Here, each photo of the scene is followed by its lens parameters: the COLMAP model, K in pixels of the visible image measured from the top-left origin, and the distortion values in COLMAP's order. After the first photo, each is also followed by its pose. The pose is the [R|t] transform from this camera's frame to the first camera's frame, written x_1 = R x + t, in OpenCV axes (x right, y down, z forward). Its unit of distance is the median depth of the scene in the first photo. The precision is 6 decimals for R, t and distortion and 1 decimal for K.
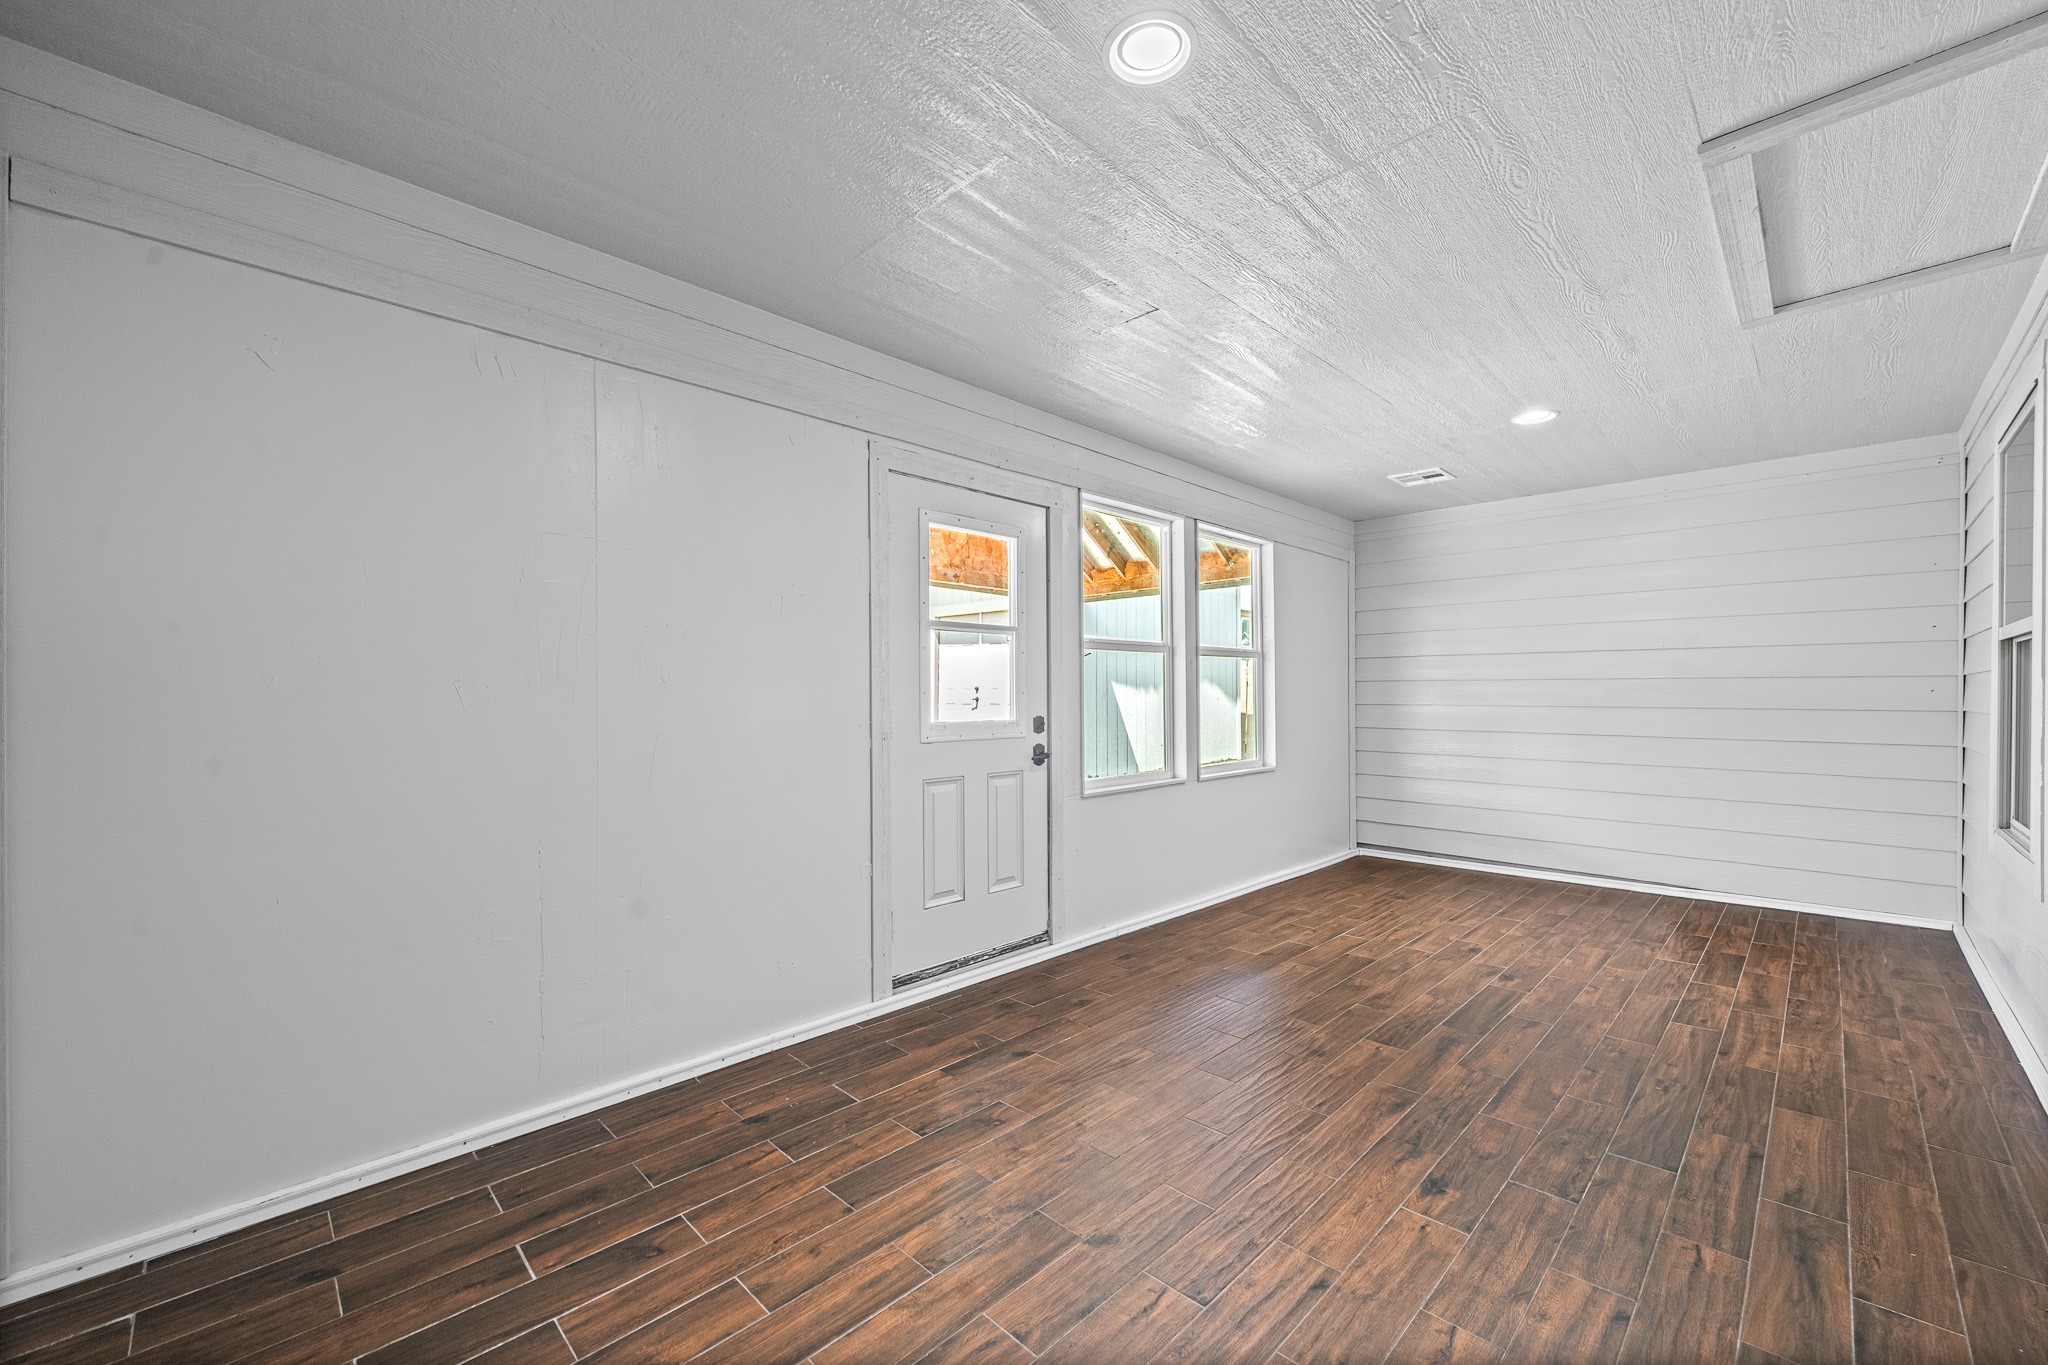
lens RADIAL K [[787.2, 0, 1032.7], [0, 787.2, 692.9], [0, 0, 1]] dist [-0.002181, -0.000017]
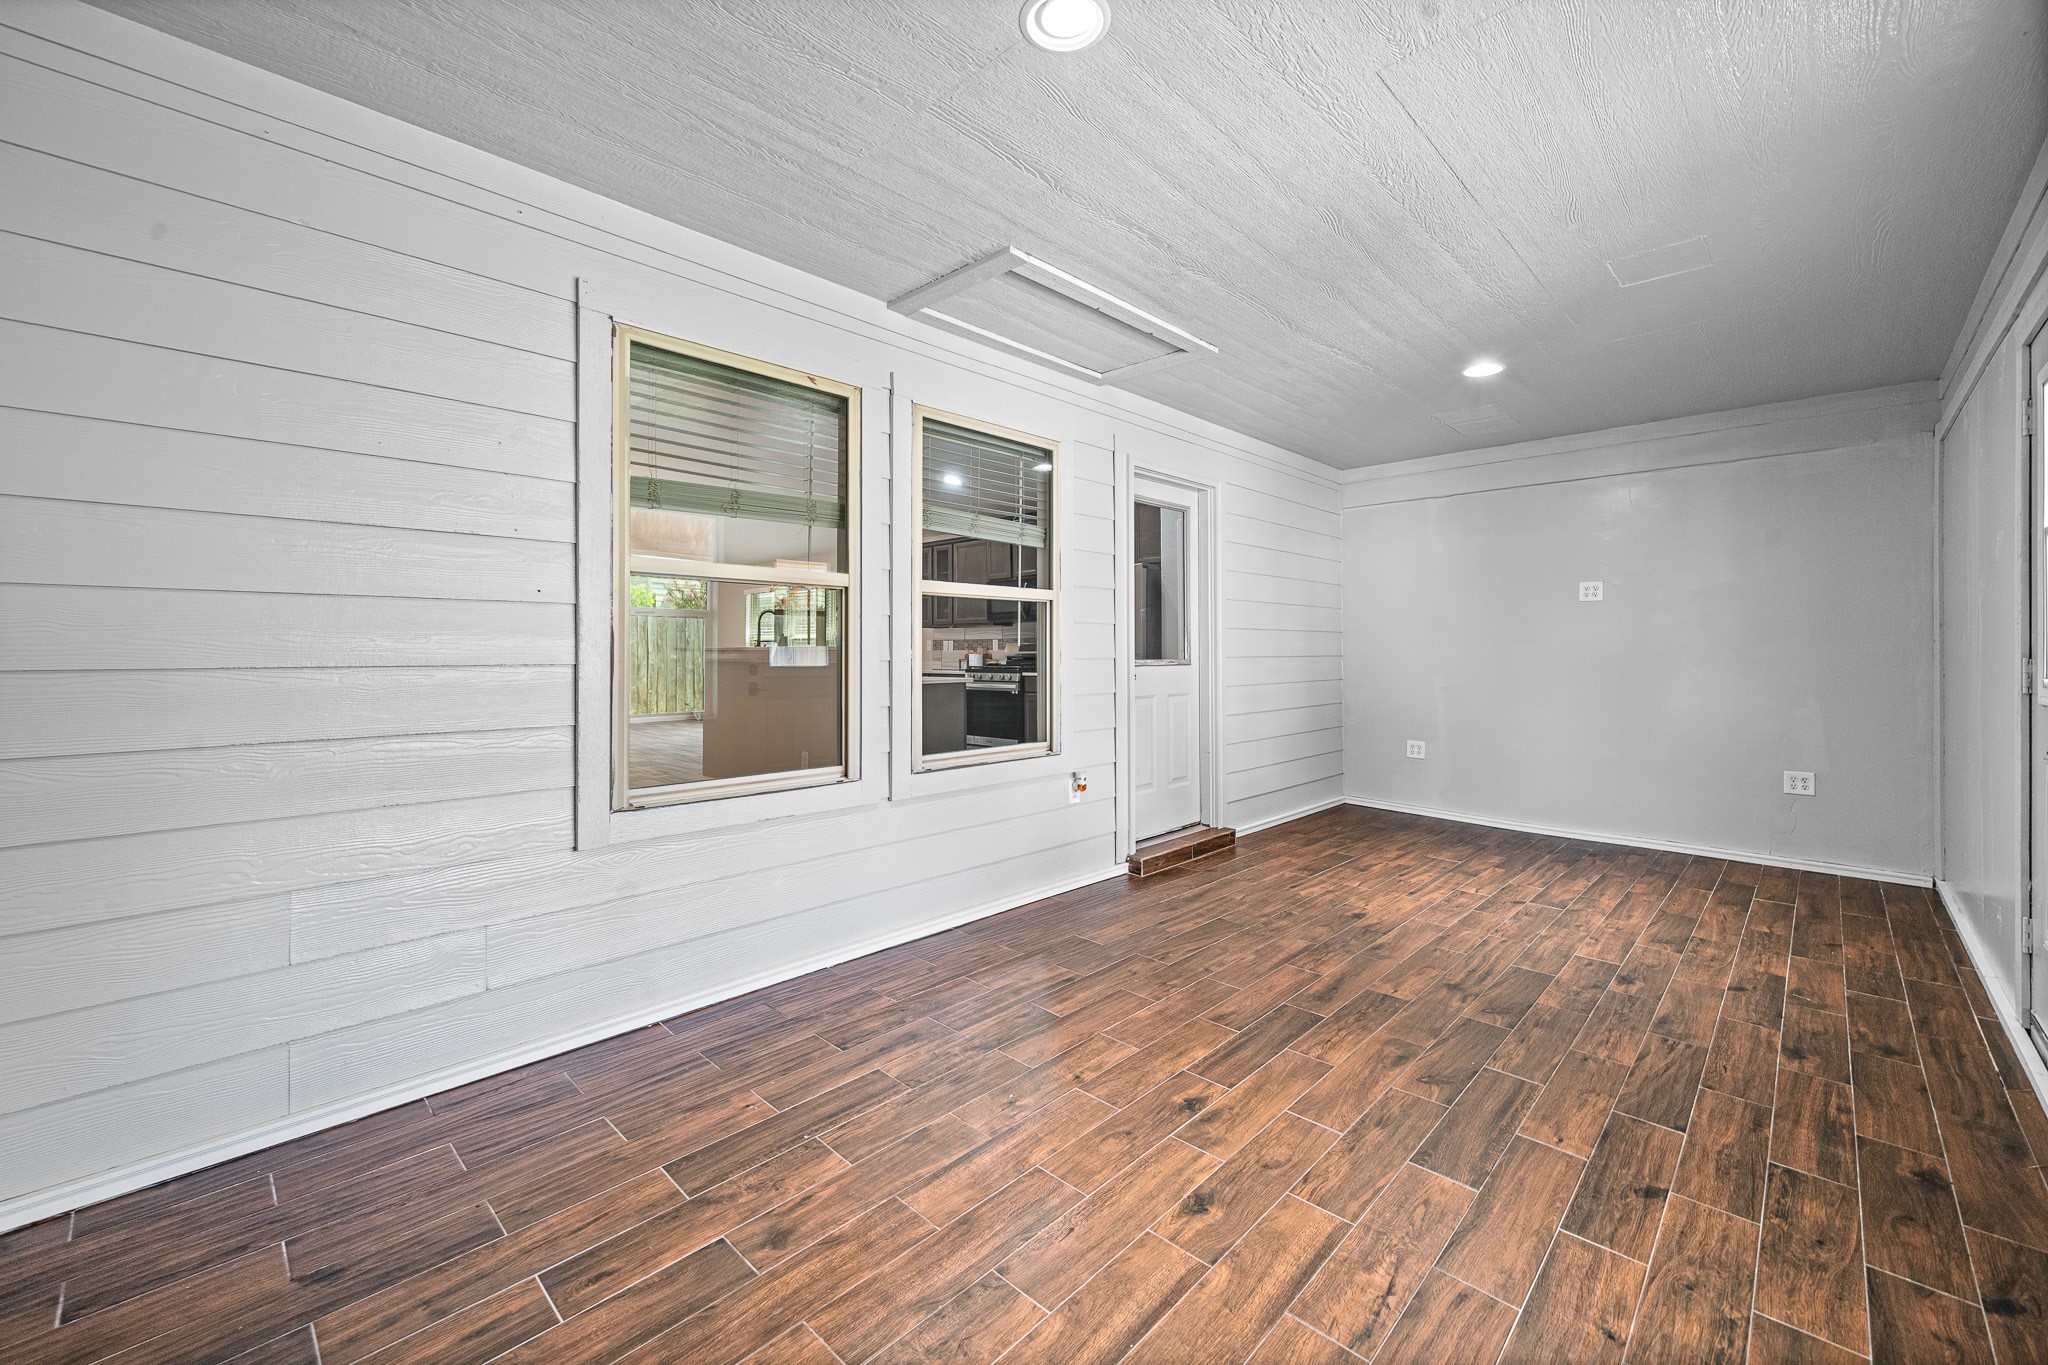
lens RADIAL K [[822.0, 0, 1027.0], [0, 822.0, 694.5], [0, 0, 1]] dist [-0.001662, -0.000287]
pose [[-0.999801, 0.001531, -0.019887, 0.813855], [0.000567, 0.998827, 0.048426, 0.019814], [0.019938, 0.048405, -0.998629, 1.768481]]
